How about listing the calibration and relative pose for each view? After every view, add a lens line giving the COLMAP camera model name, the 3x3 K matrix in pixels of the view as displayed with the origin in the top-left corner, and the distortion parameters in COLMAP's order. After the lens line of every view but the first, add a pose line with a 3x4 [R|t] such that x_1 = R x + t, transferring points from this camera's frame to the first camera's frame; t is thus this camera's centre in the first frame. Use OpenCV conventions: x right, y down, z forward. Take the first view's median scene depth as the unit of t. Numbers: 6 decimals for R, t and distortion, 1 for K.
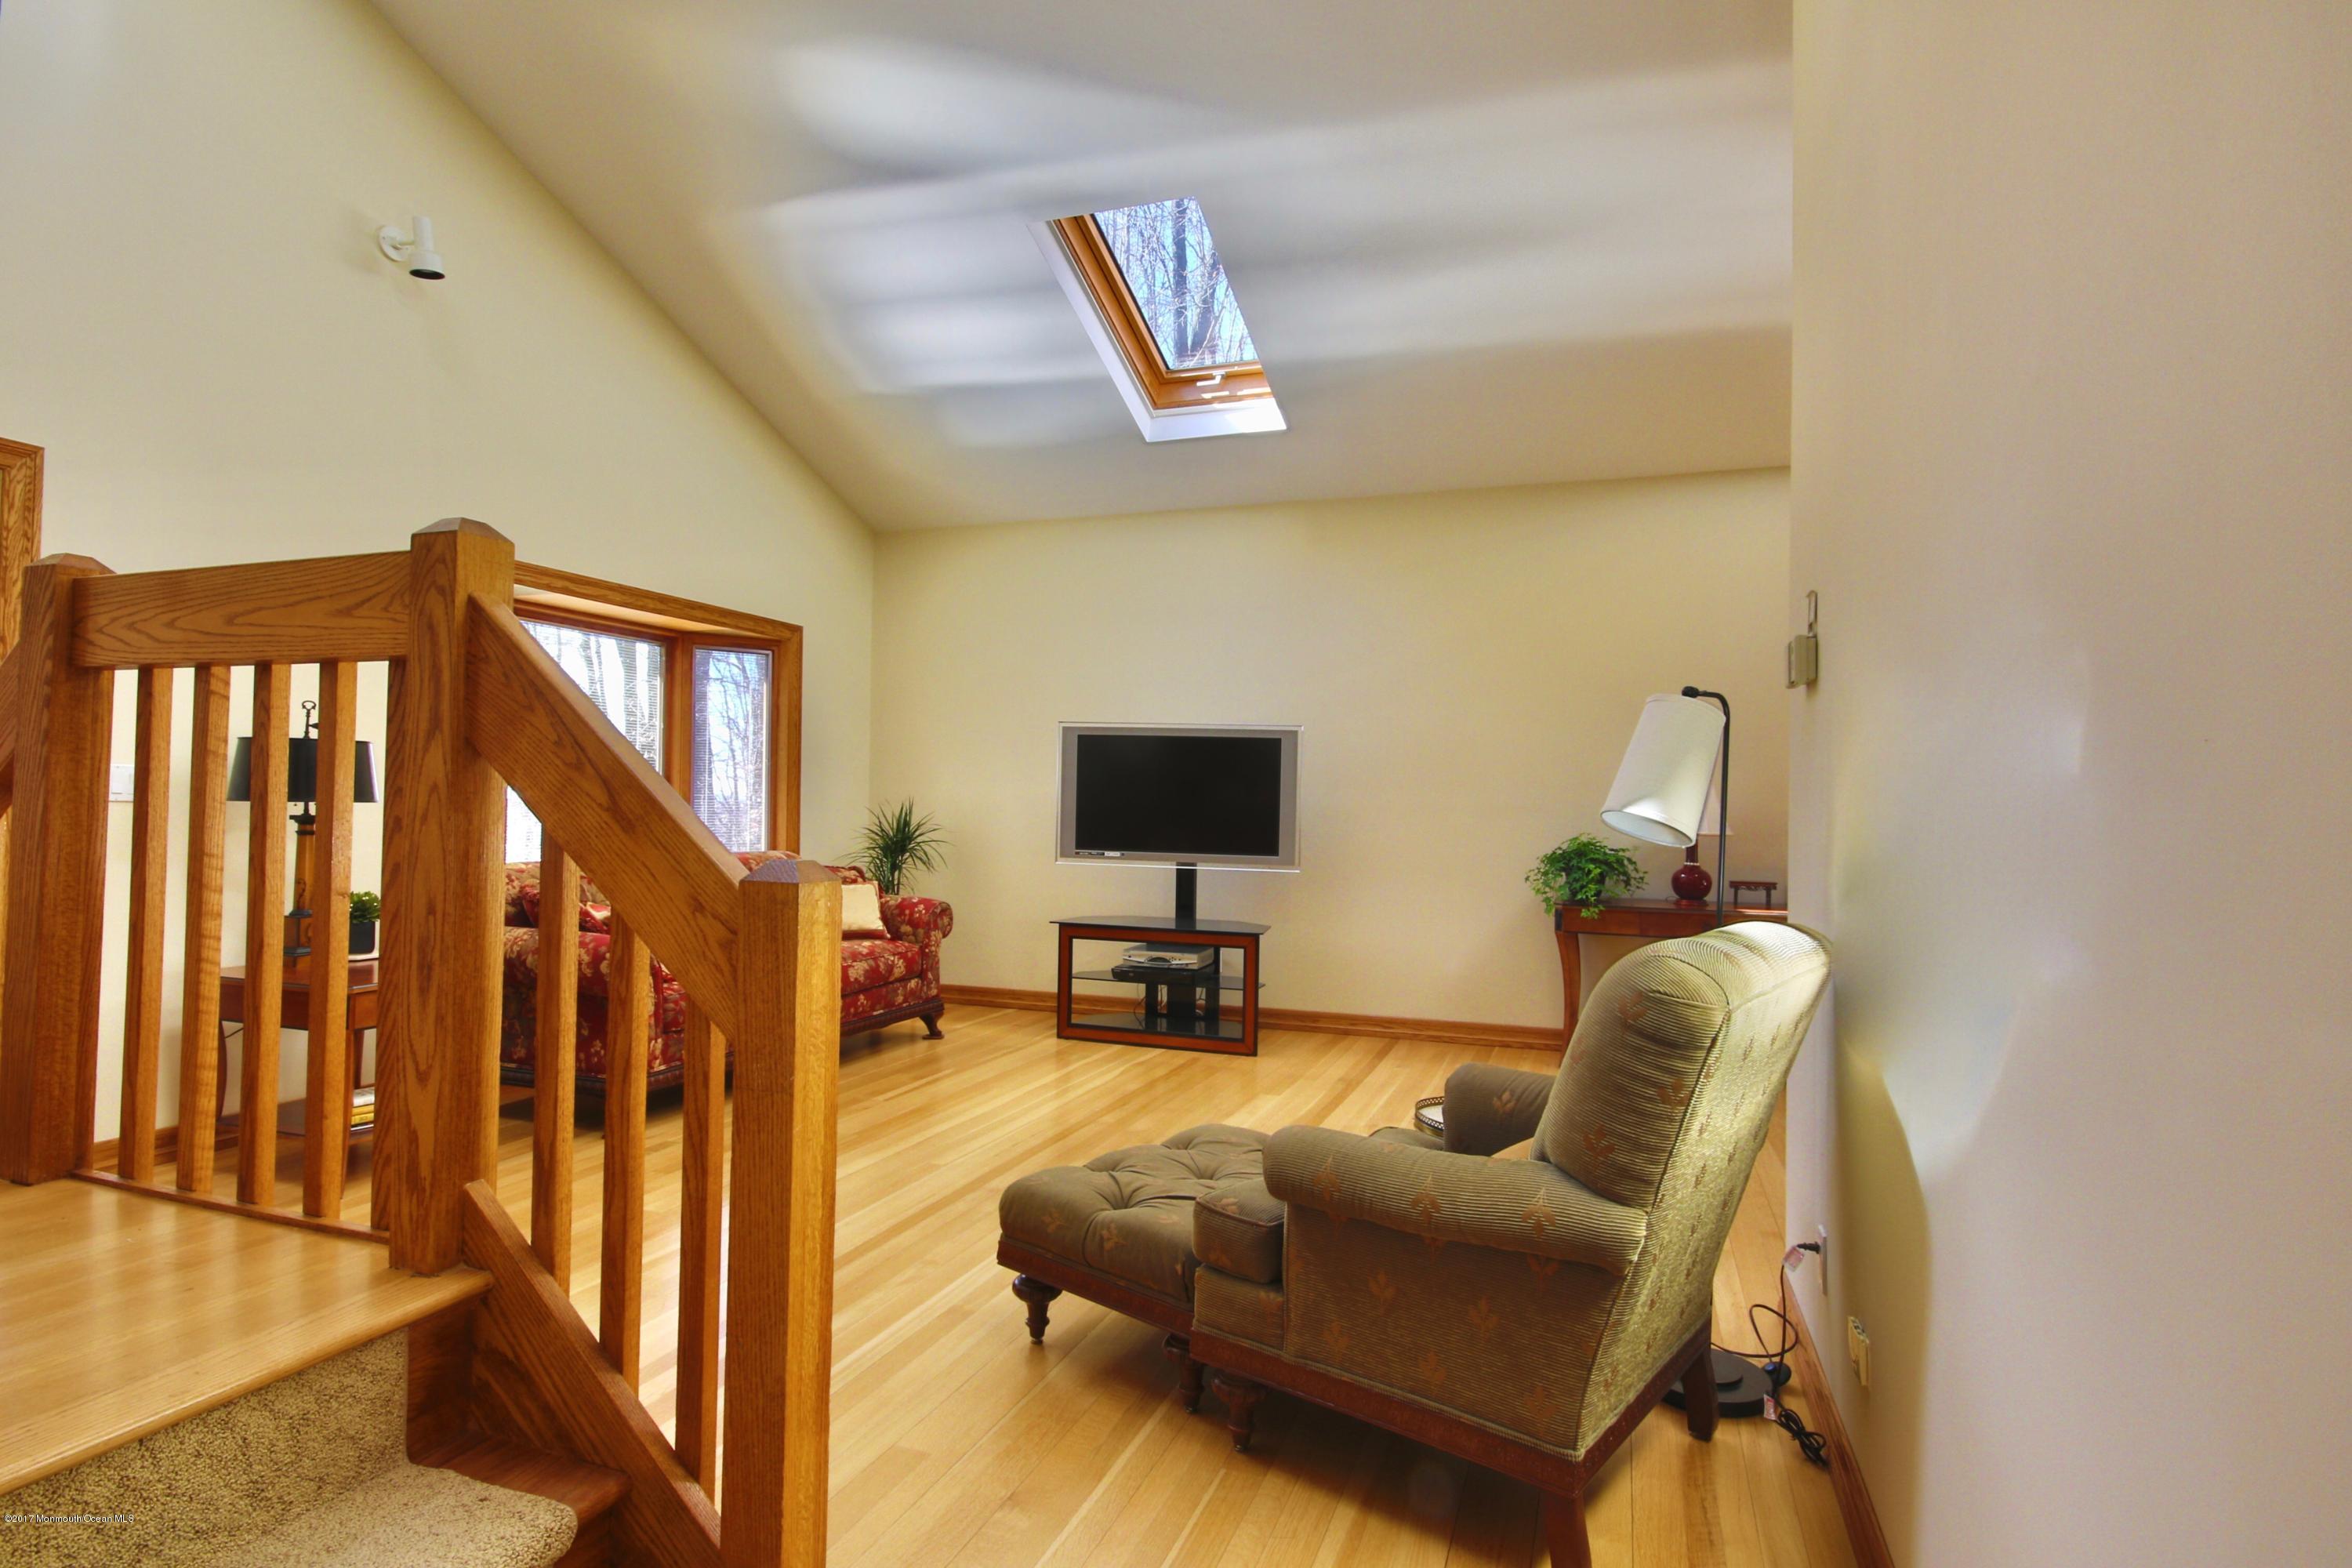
lens RADIAL K [[1211.5, 0, 1182.8], [0, 1211.5, 785.6], [0, 0, 1]] dist [0.001788, -0.001238]
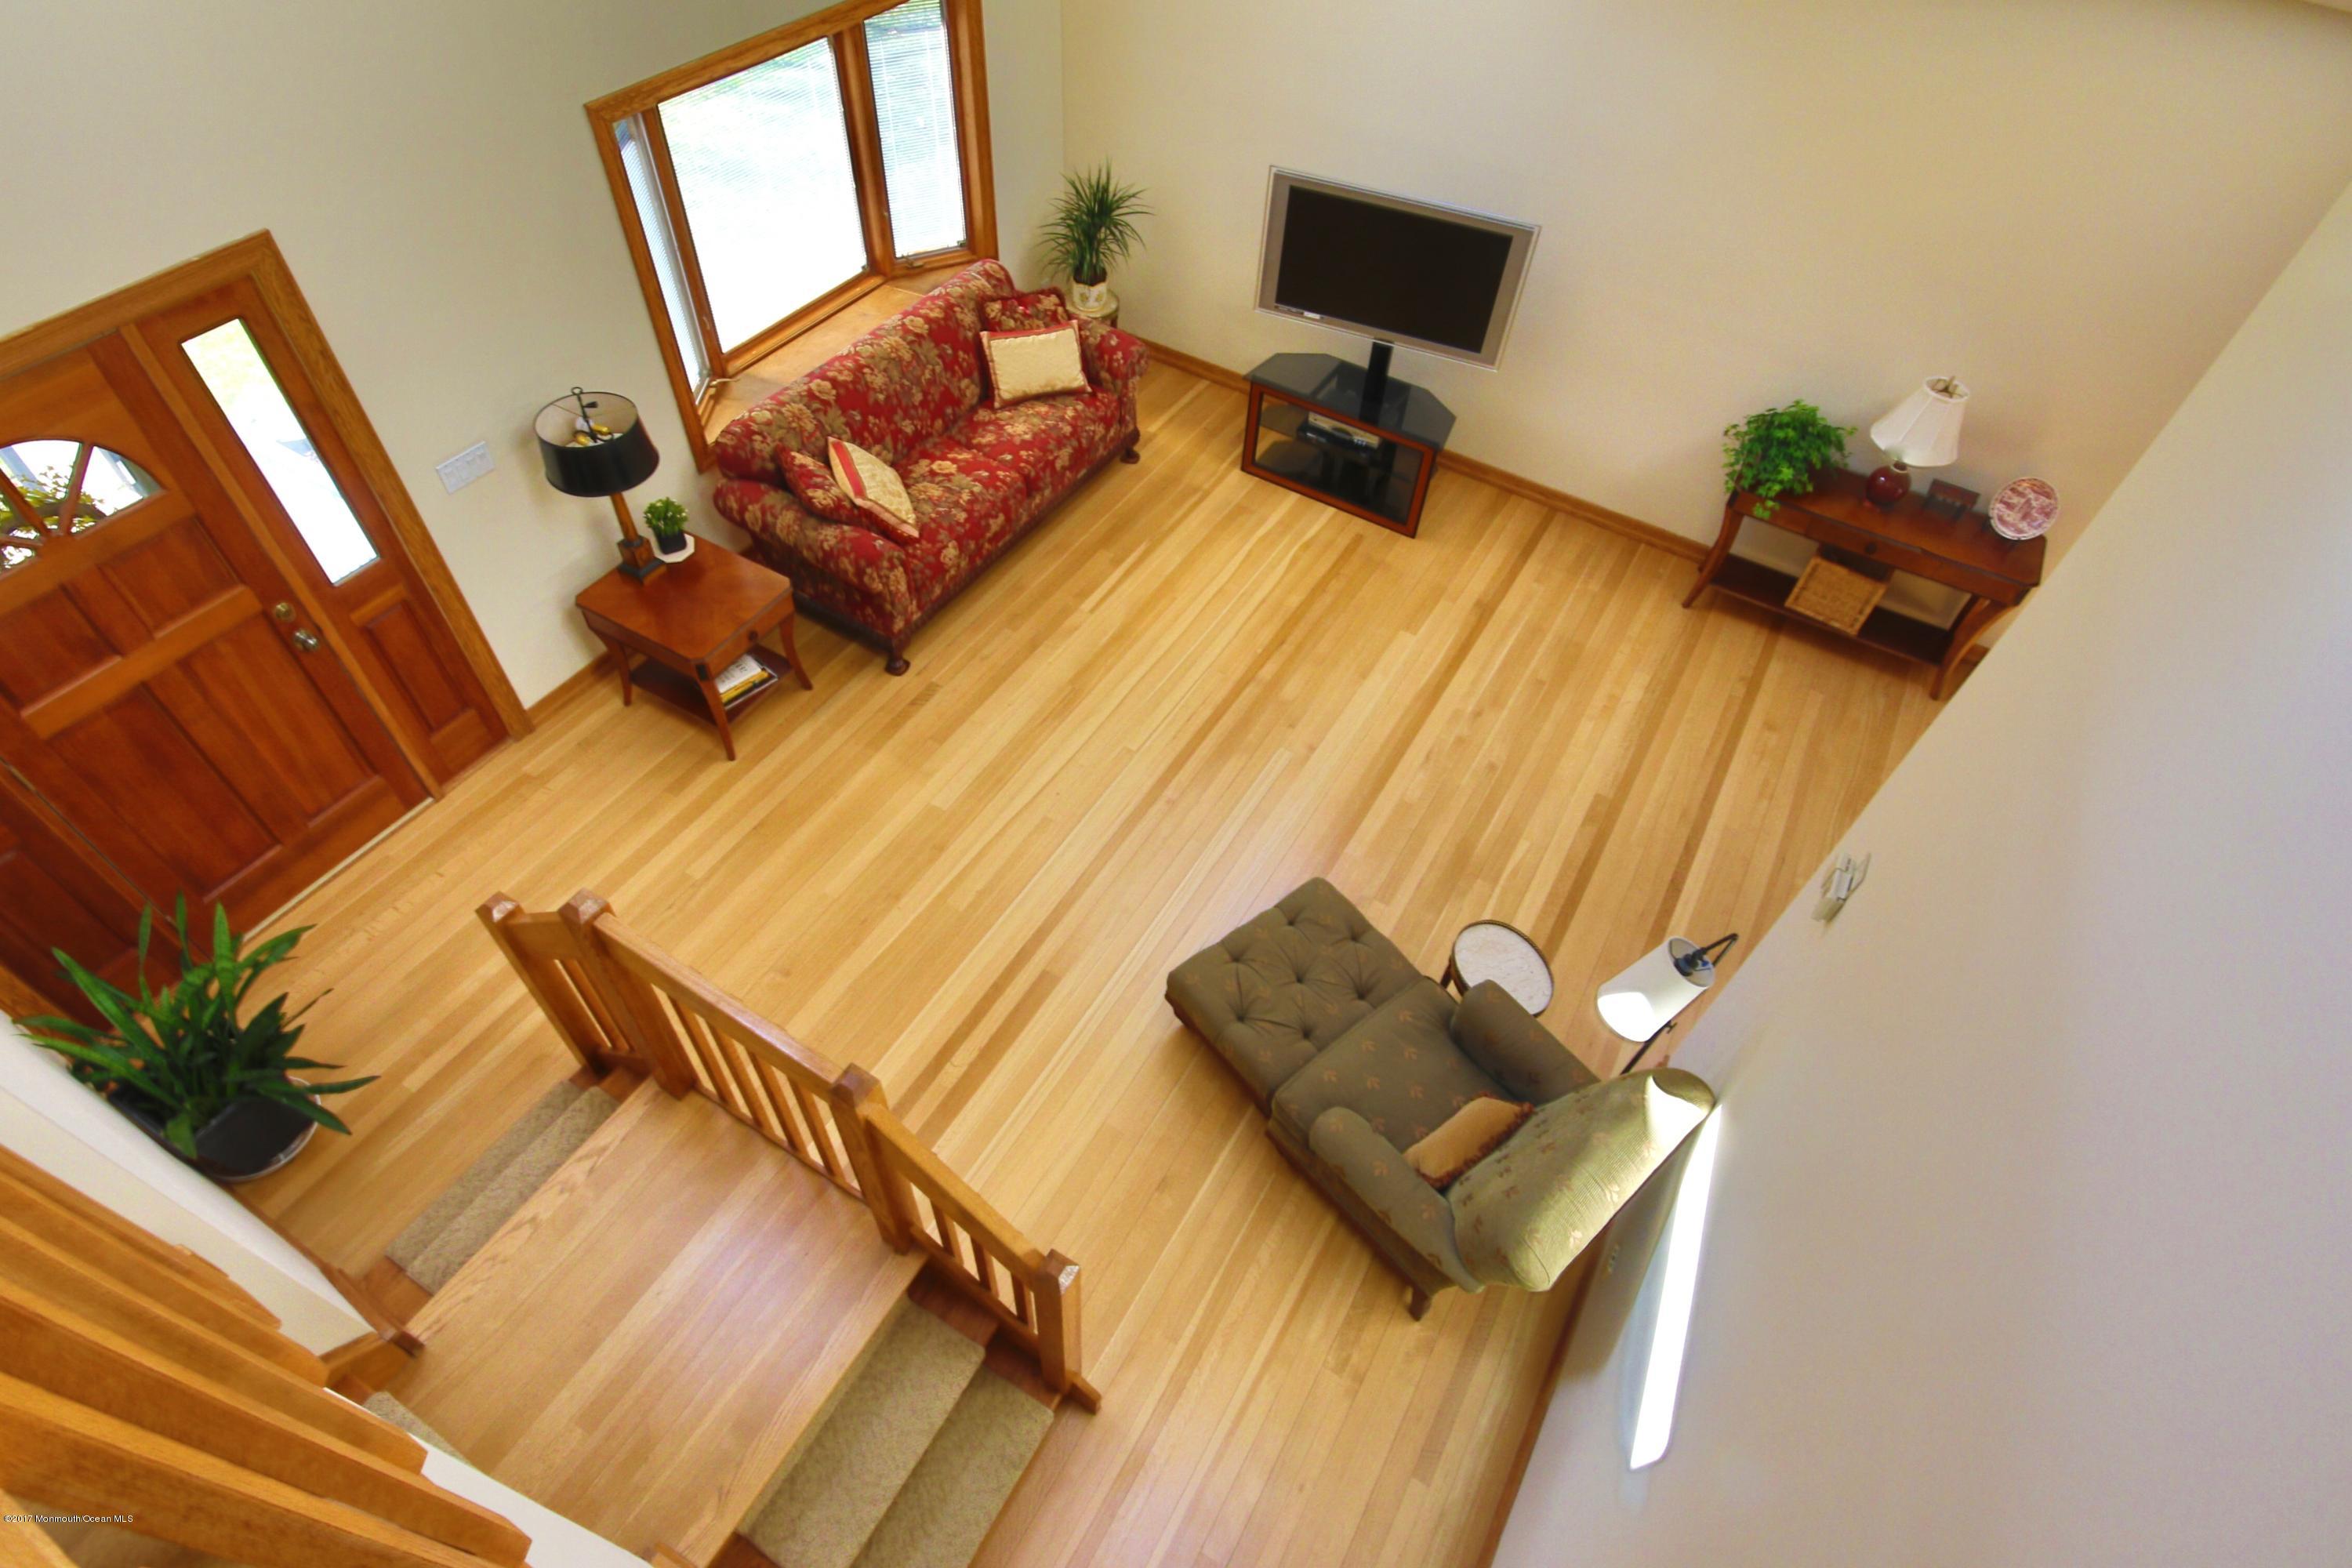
lens RADIAL K [[1211.5, 0, 1182.8], [0, 1211.5, 785.6], [0, 0, 1]] dist [0.001788, -0.001238]
pose [[0.982989, 0.165113, -0.080434, -0.020121], [-0.040804, 0.623332, 0.780892, -0.473566], [0.179072, -0.764327, 0.619466, 0.094276]]
